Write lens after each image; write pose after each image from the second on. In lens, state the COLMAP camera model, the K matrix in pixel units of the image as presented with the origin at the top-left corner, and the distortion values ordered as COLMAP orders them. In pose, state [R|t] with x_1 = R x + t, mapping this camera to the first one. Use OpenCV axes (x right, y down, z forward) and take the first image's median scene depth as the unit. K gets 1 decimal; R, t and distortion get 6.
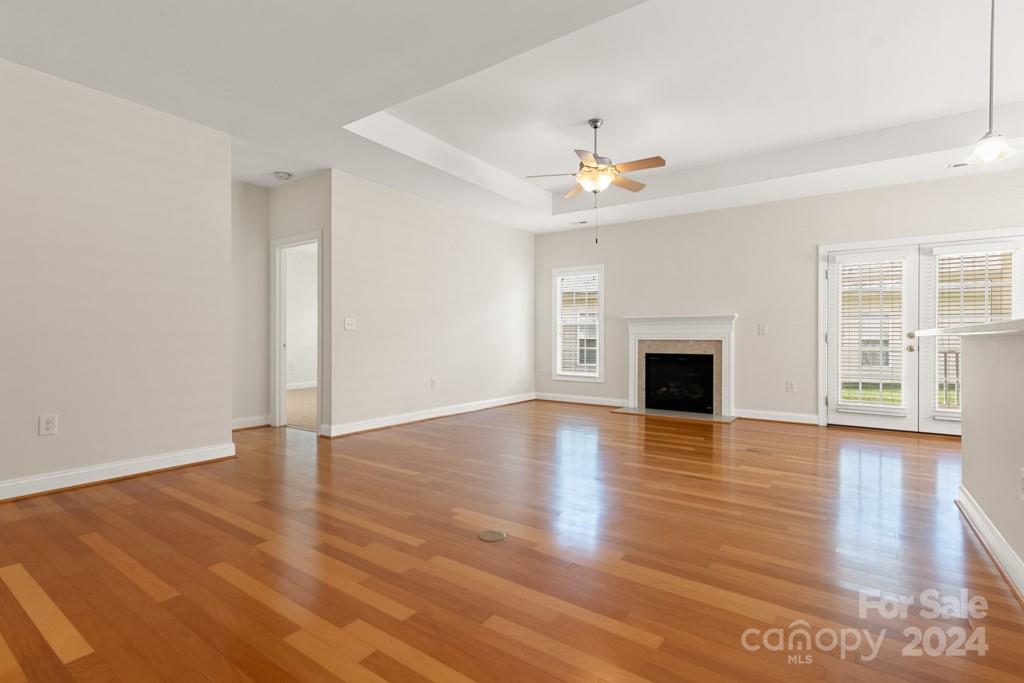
lens RADIAL K [[474.2, 0, 510.7], [0, 474.2, 337.6], [0, 0, 1]] dist [0.000533, 0.000280]
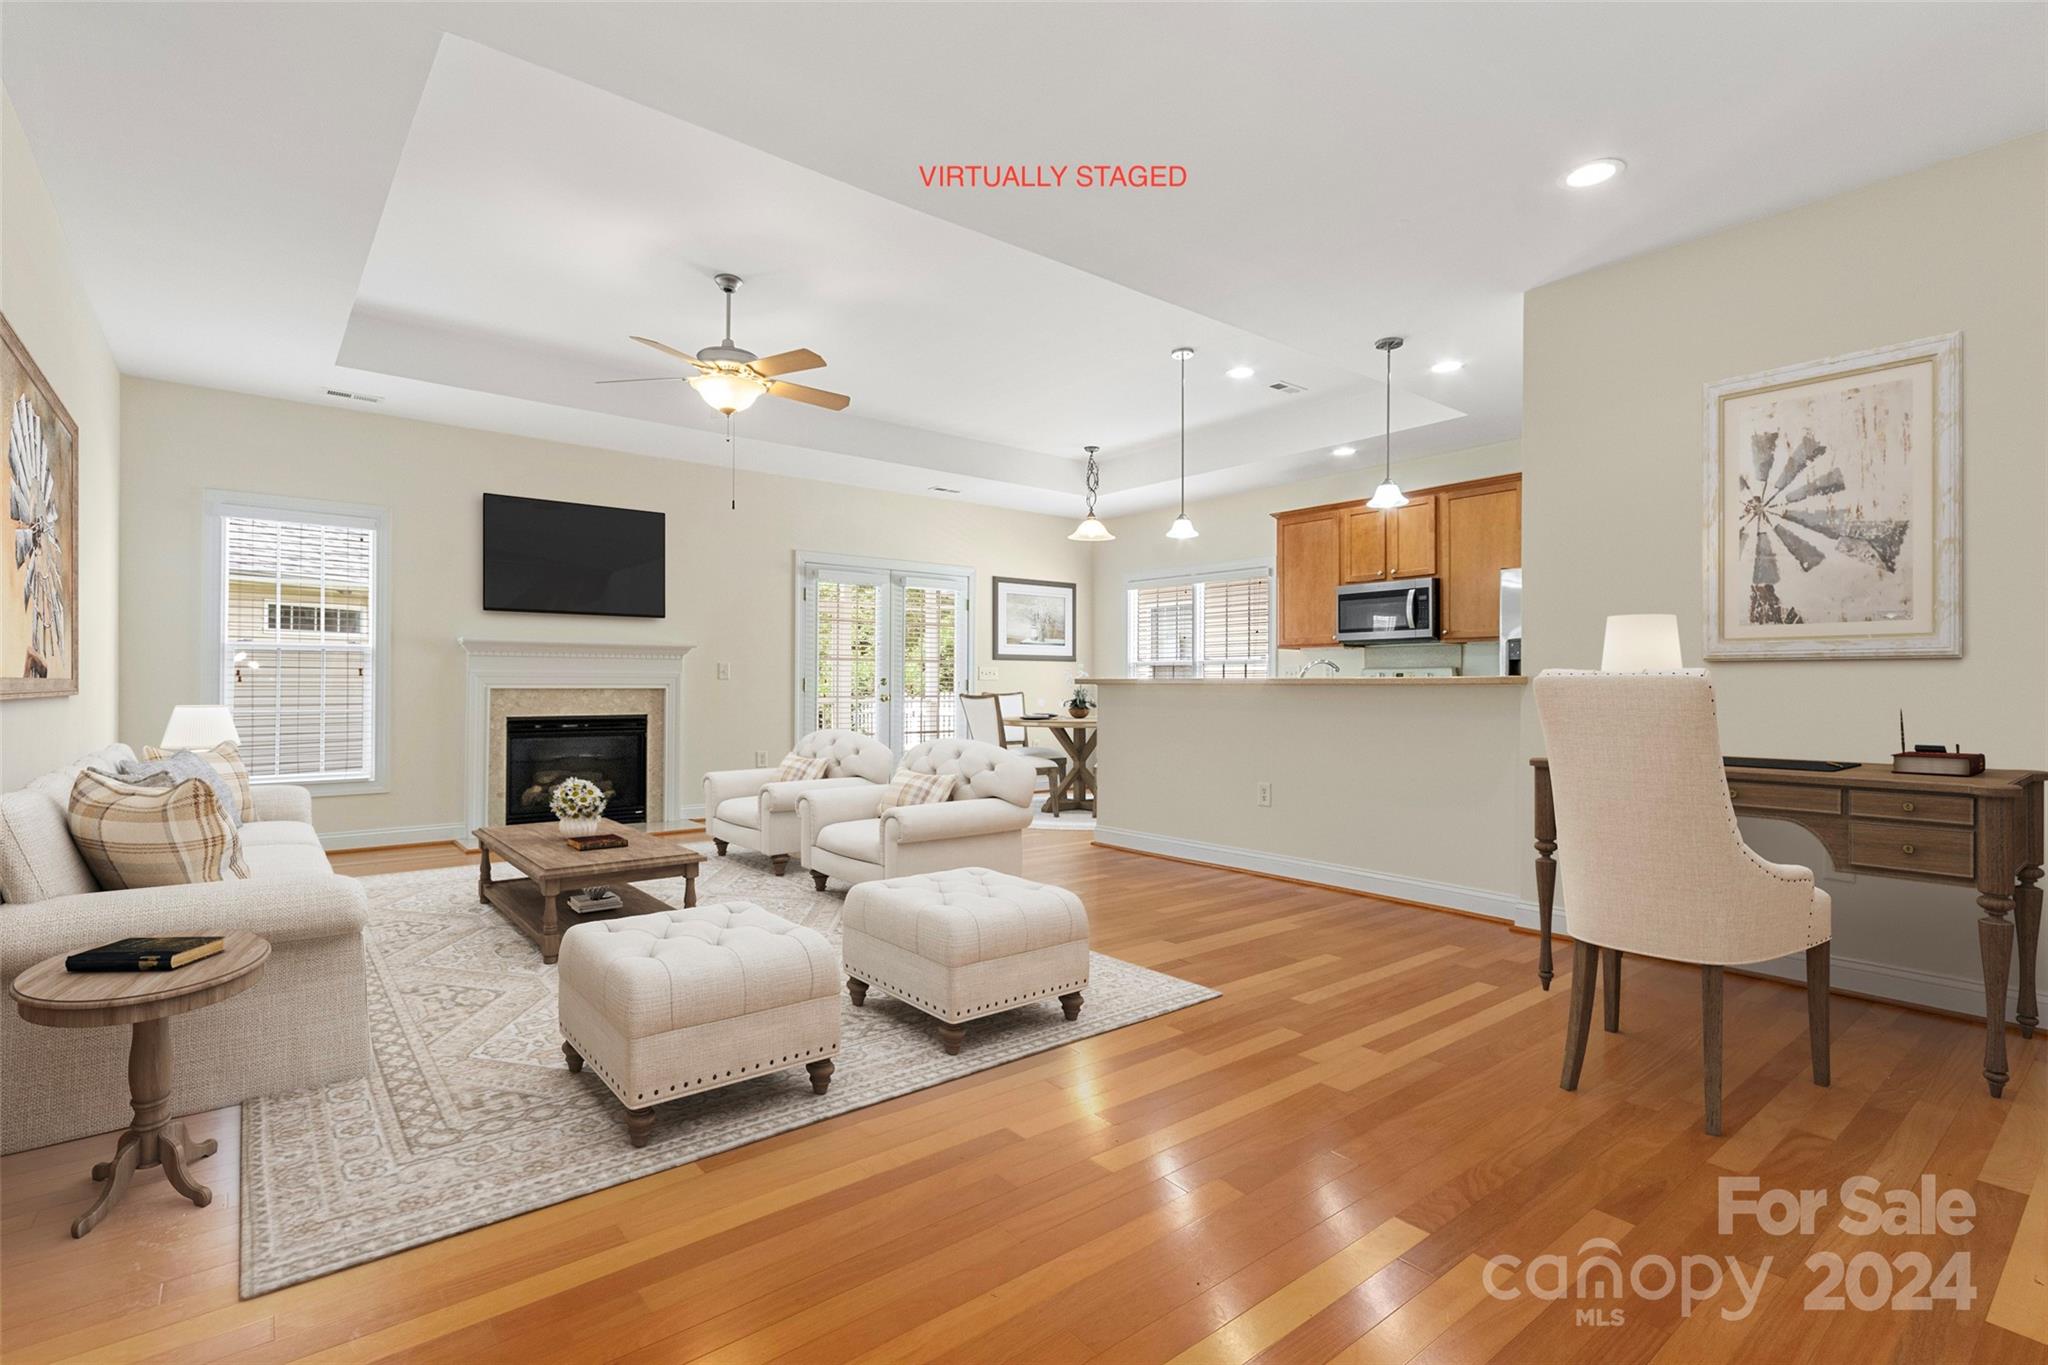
lens RADIAL K [[948.4, 0, 1021.4], [0, 948.4, 674.6], [0, 0, 1]] dist [0.000533, 0.000280]
pose [[0.284669, 0.008905, 0.958584, -0.575888], [-0.001686, 0.999960, -0.008789, -0.002462], [-0.958624, 0.000886, 0.284673, 0.296271]]
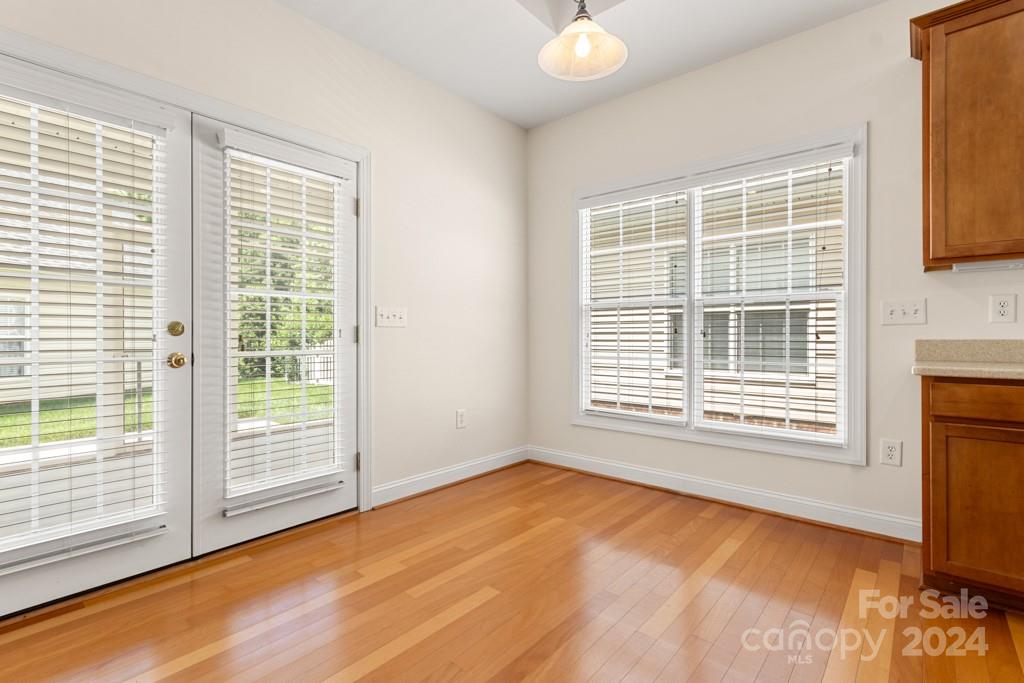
lens RADIAL K [[474.2, 0, 510.7], [0, 474.2, 337.6], [0, 0, 1]] dist [0.000533, 0.000280]
pose [[0.112181, -0.004612, 0.993677, 0.432553], [0.003150, 0.999986, 0.004286, 0.002363], [-0.993683, 0.002649, 0.112194, 0.615210]]
